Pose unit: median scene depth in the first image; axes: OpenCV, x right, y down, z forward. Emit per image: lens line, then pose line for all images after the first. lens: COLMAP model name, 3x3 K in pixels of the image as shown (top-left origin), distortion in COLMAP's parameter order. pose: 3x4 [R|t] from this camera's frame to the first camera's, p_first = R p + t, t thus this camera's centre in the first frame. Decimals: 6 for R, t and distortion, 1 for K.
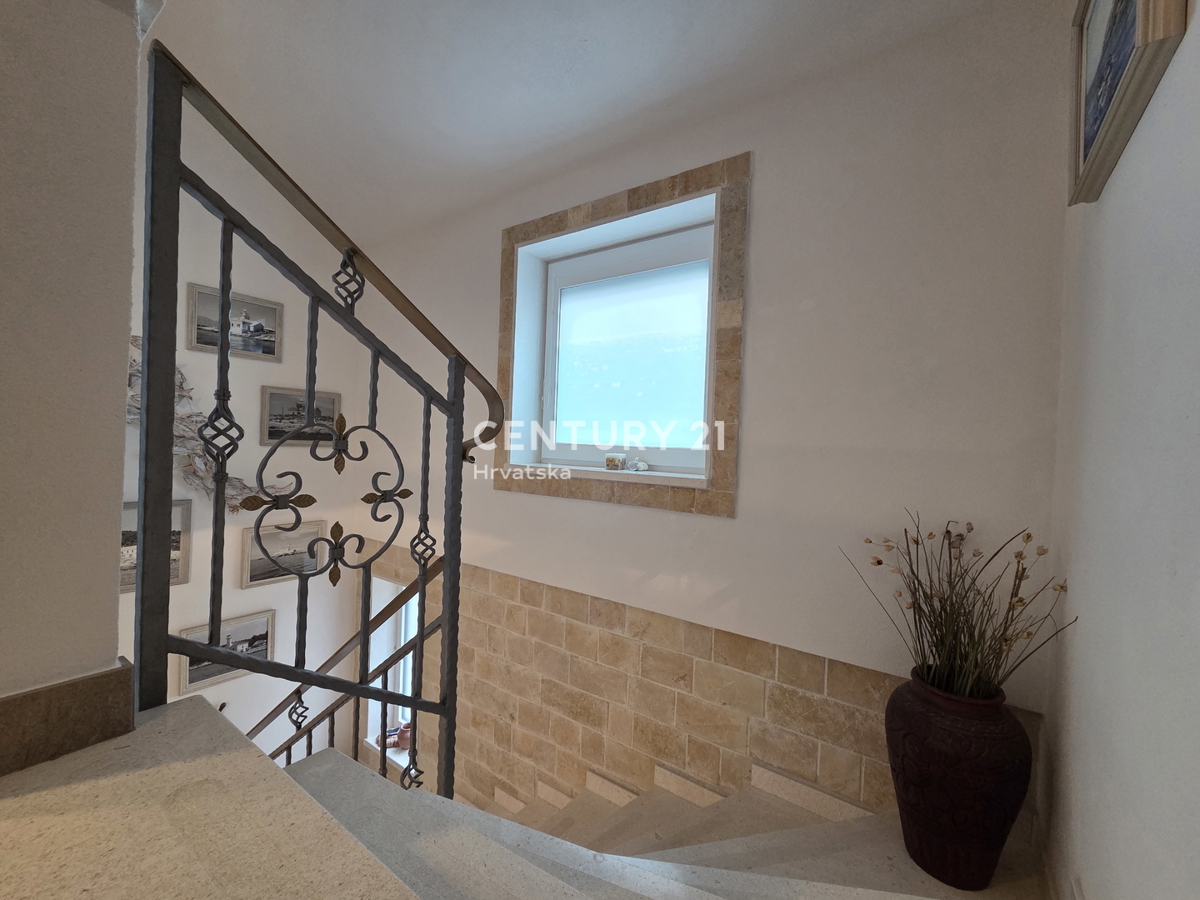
lens RADIAL K [[490.5, 0, 603.7], [0, 490.5, 450.5], [0, 0, 1]] dist [-0.000008, -0.000233]
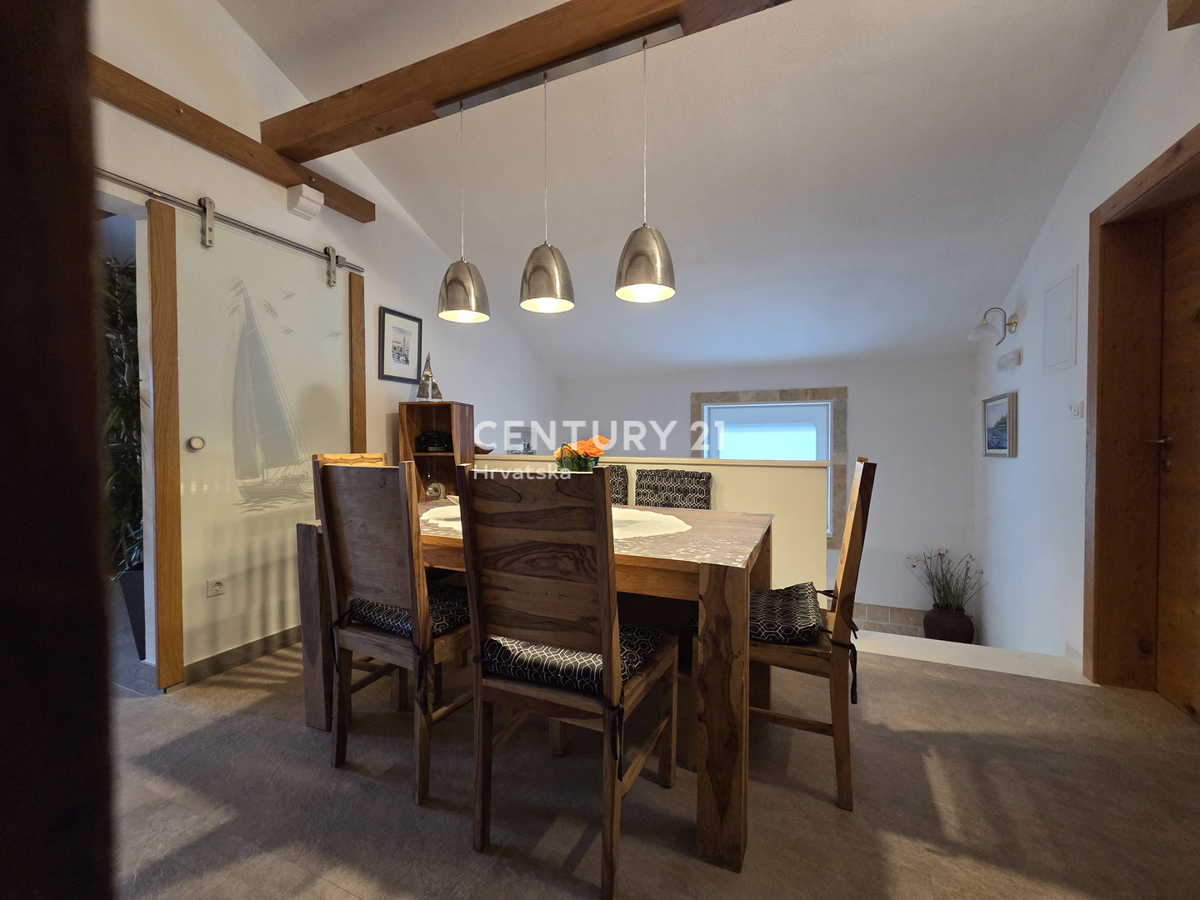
lens RADIAL K [[490.5, 0, 602.4], [0, 490.5, 450.4], [0, 0, 1]] dist [-0.000008, -0.000233]
pose [[0.976886, -0.042642, 0.209466, -1.276435], [0.040057, 0.999060, 0.016570, -0.401825], [-0.209975, -0.007796, 0.977676, -0.958707]]
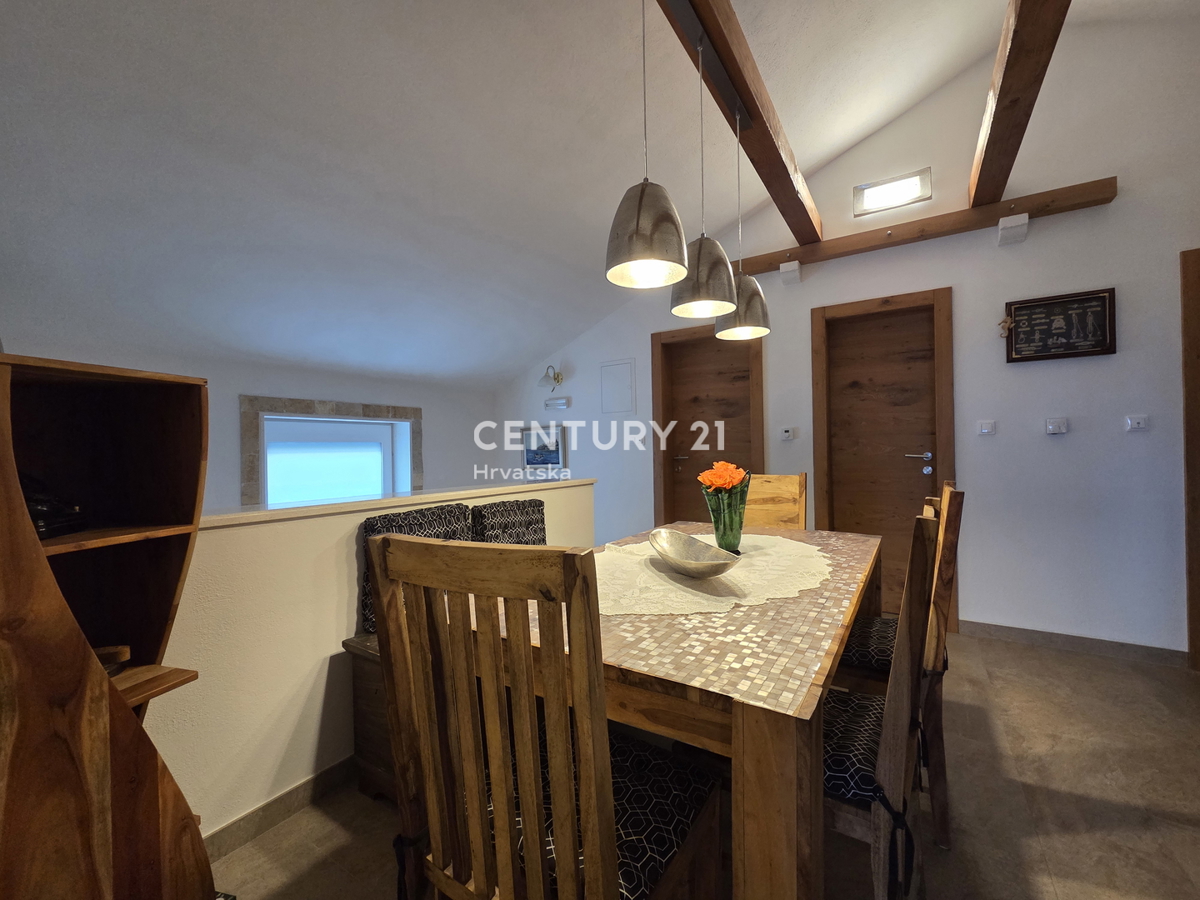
lens RADIAL K [[490.5, 0, 603.8], [0, 490.5, 449.7], [0, 0, 1]] dist [-0.000008, -0.000233]
pose [[-0.056737, -0.037744, 0.997675, -2.013897], [0.028266, 0.998824, 0.039395, -0.482707], [-0.997989, 0.030435, -0.055603, 0.291298]]
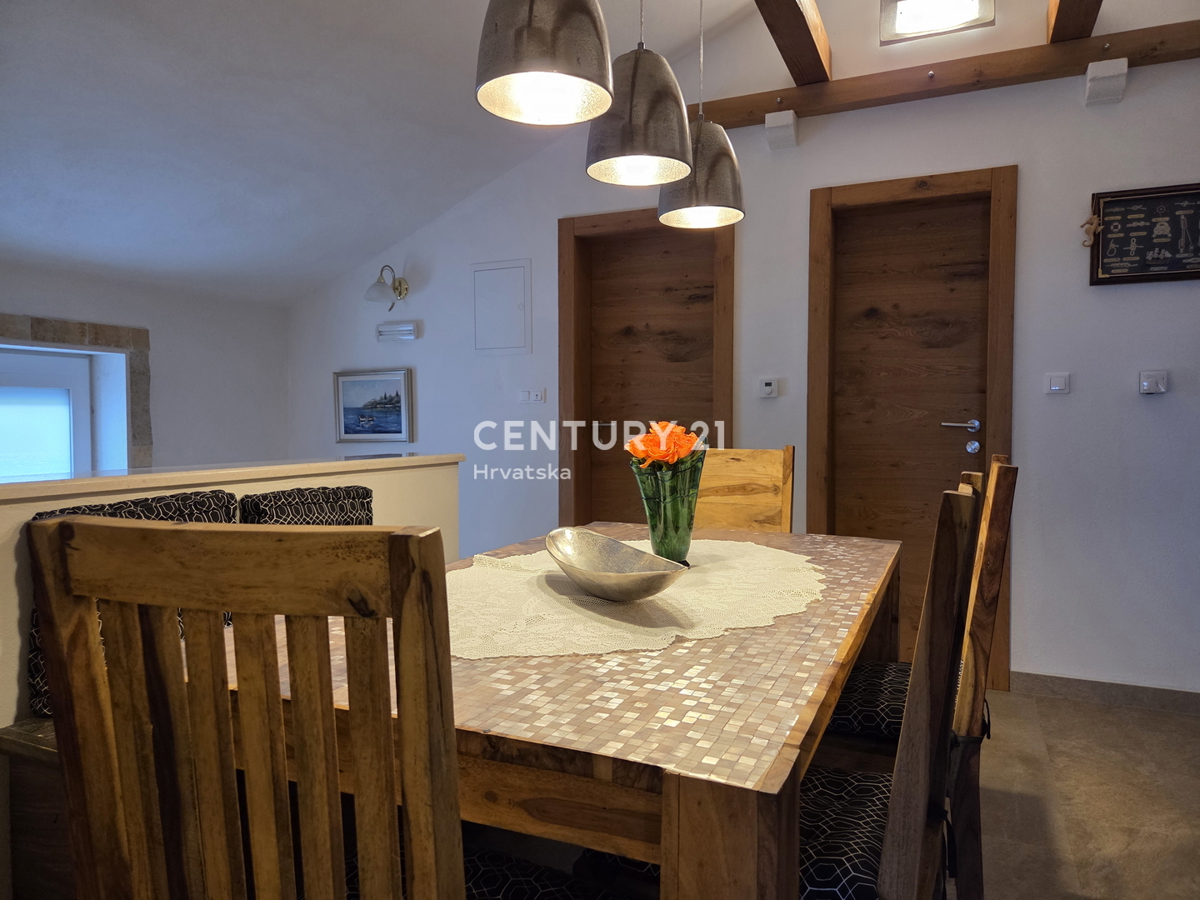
lens RADIAL K [[802.6, 0, 600.0], [0, 802.6, 447.9], [0, 0, 1]] dist [0.057308, -0.039565]
pose [[-0.201591, -0.073945, 0.976674, -2.018837], [0.005214, 0.997051, 0.076564, -0.459204], [-0.979456, 0.020527, -0.200611, 0.283006]]
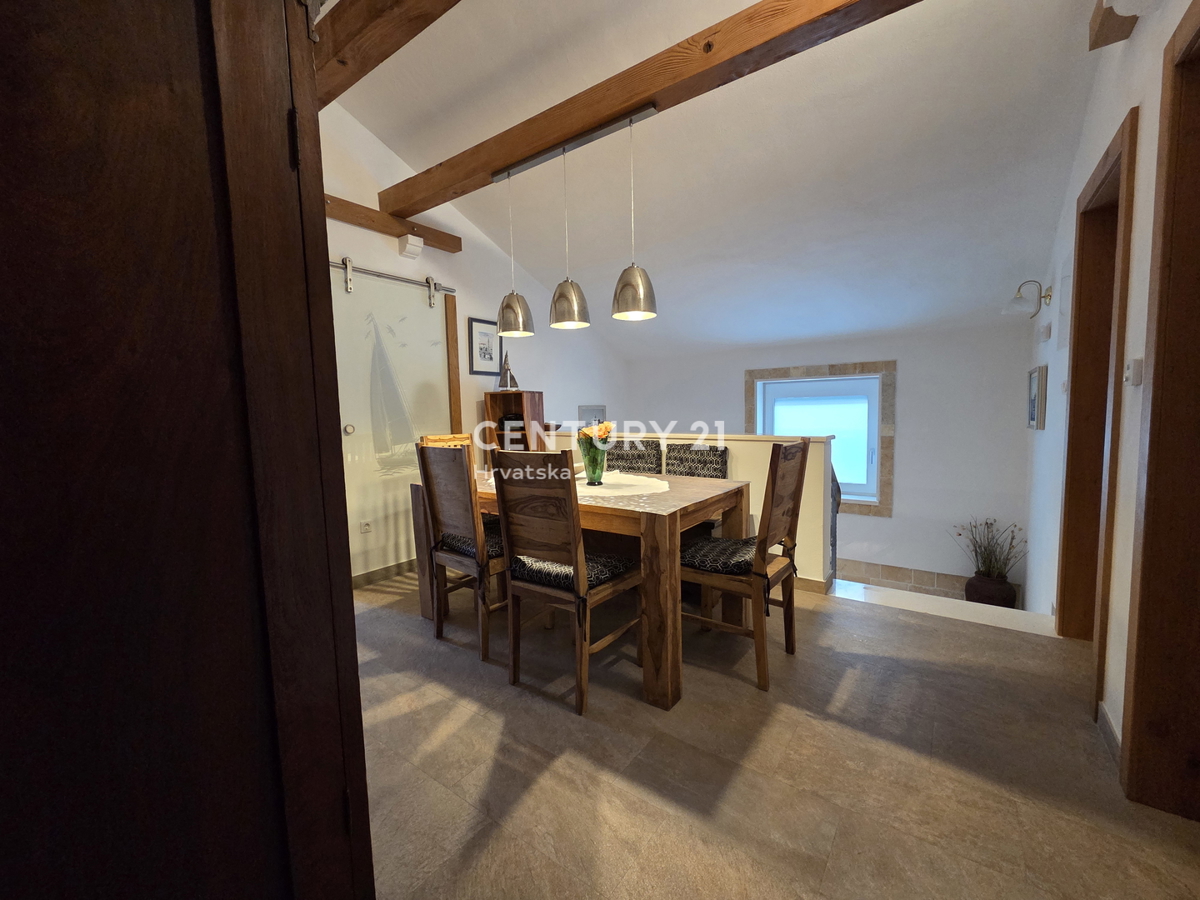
lens RADIAL K [[490.5, 0, 603.0], [0, 490.5, 450.4], [0, 0, 1]] dist [-0.000008, -0.000233]
pose [[0.998213, -0.059122, -0.008734, -1.078466], [0.059595, 0.995678, 0.071228, -0.434024], [0.004485, -0.071621, 0.997422, -1.328477]]
